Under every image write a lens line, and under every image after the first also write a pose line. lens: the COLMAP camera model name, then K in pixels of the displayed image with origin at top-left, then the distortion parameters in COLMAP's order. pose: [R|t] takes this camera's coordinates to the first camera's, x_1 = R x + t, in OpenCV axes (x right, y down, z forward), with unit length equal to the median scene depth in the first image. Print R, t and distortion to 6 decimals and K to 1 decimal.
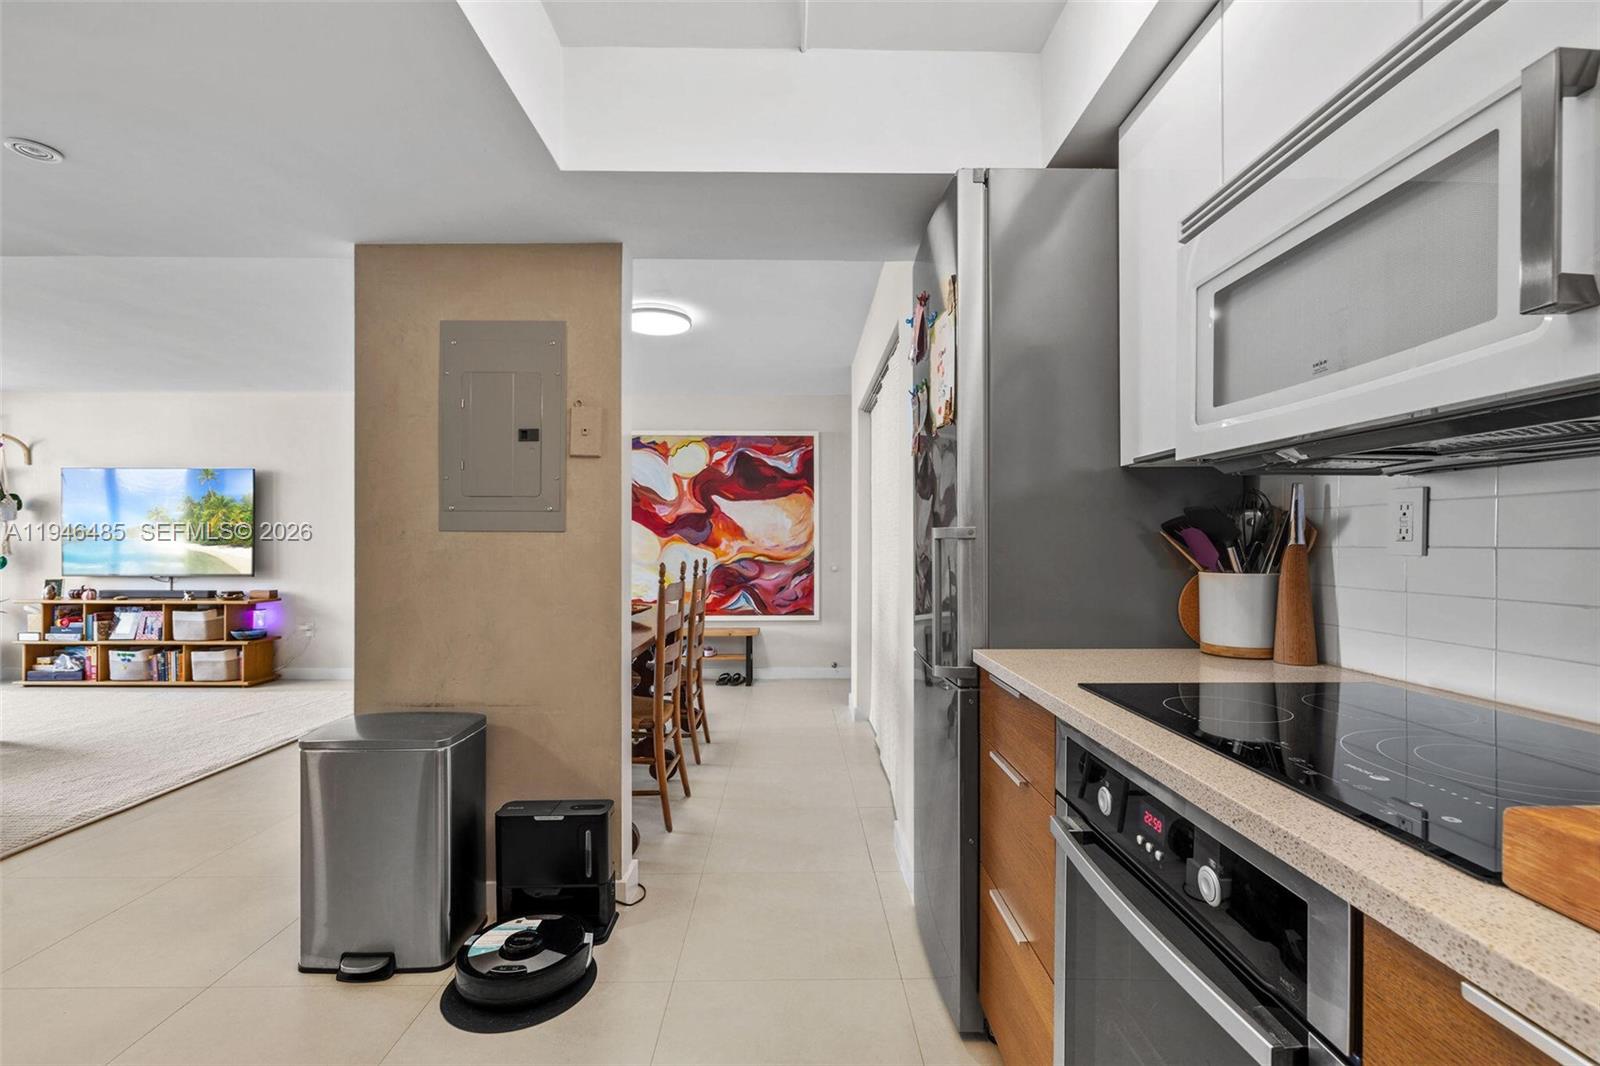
lens RADIAL K [[694.0, 0, 799.5], [0, 694.0, 550.7], [0, 0, 1]] dist [-0.001384, -0.000323]
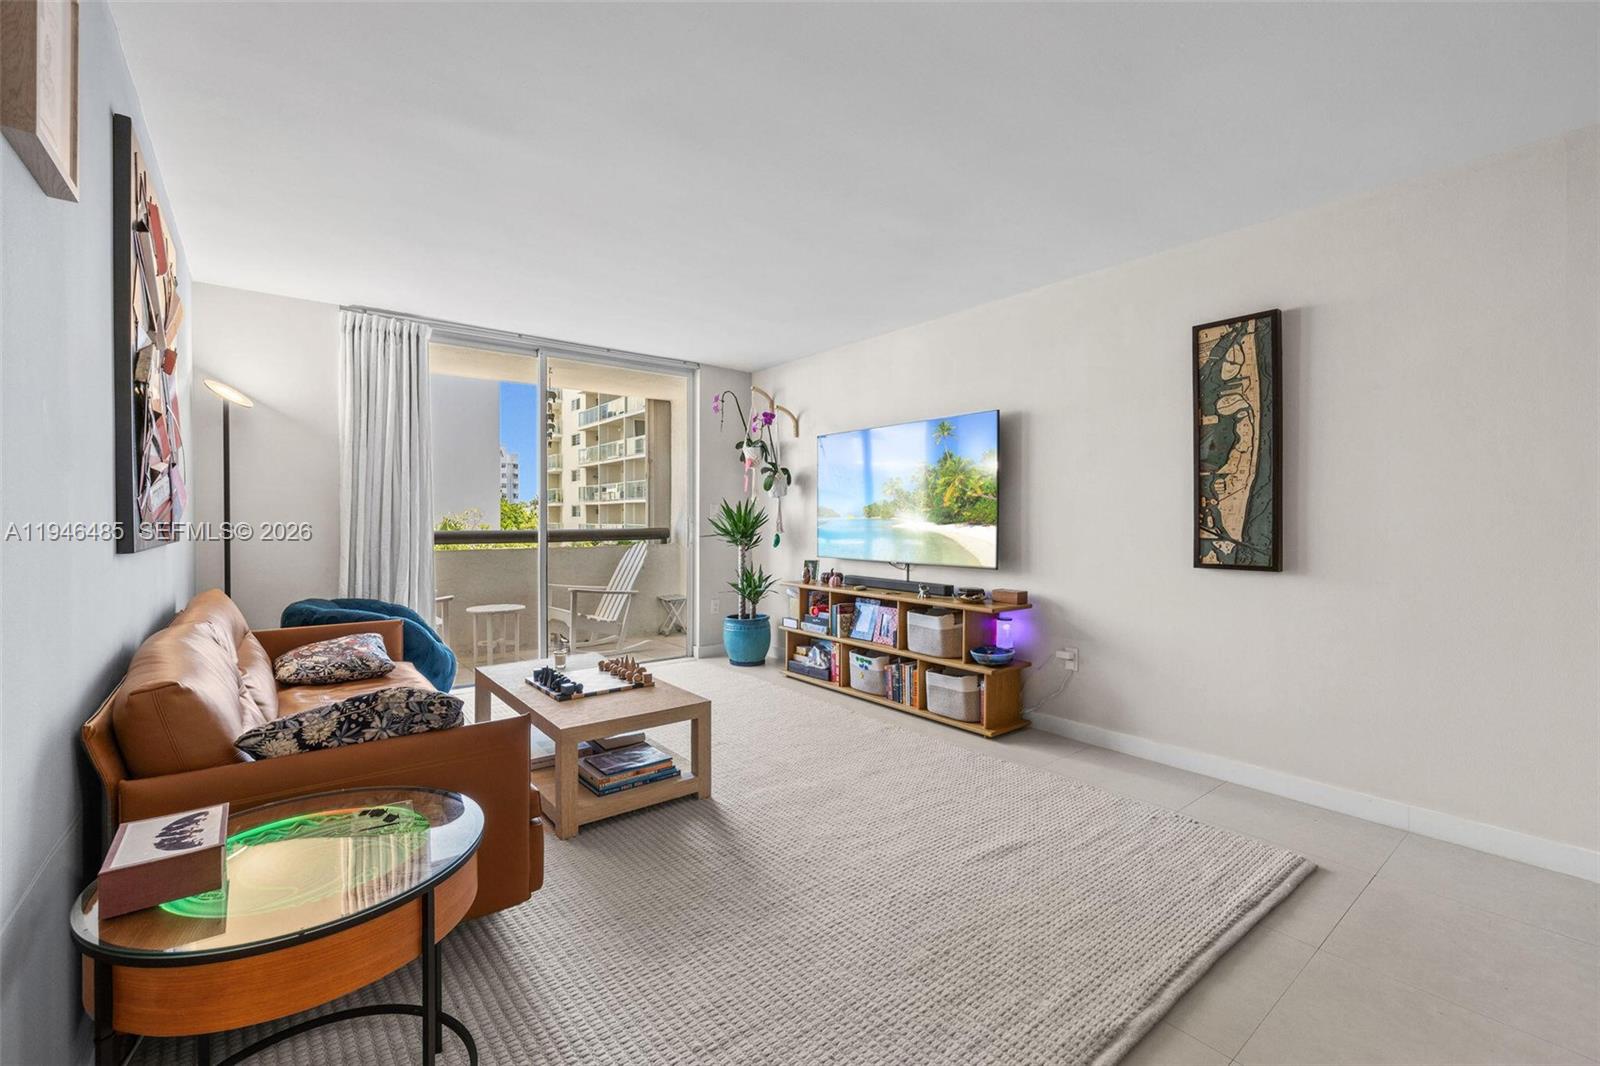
lens RADIAL K [[681.7, 0, 801.8], [0, 681.7, 517.4], [0, 0, 1]] dist [-0.000287, -0.000049]
pose [[0.613588, -0.004181, -0.789615, -0.392712], [-0.006941, 0.999919, -0.010688, -0.004946], [0.789596, 0.012039, 0.613509, 0.457145]]
